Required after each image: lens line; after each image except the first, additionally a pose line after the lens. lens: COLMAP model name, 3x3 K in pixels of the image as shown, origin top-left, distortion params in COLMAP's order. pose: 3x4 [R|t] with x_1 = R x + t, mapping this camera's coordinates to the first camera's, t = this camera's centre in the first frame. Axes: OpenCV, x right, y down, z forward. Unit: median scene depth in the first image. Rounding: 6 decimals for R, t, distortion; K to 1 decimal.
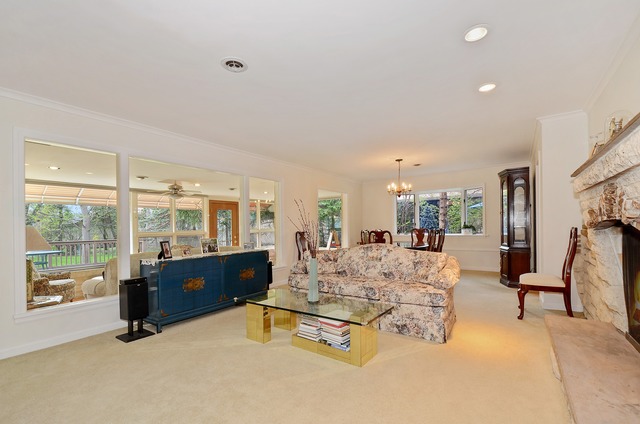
lens RADIAL K [[284.8, 0, 320.0], [0, 284.8, 212.0], [0, 0, 1]] dist [0.000752, -0.000096]
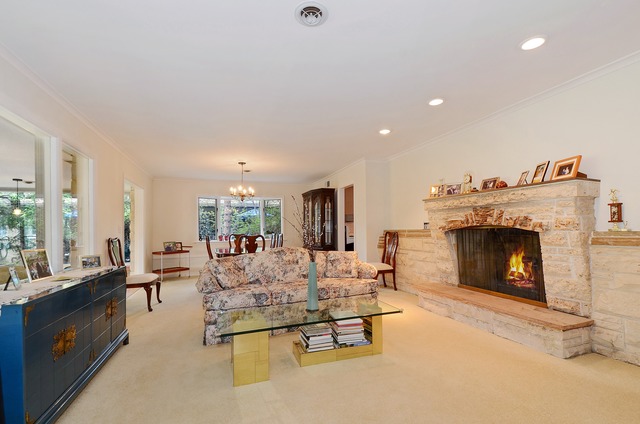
lens RADIAL K [[280.9, 0, 321.7], [0, 280.9, 226.1], [0, 0, 1]] dist [-0.036129, -0.000302]
pose [[0.587115, 0.018828, 0.809284, -0.532327], [-0.038771, 0.999236, 0.004880, 0.027794], [-0.808574, -0.034242, 0.587397, 0.332104]]
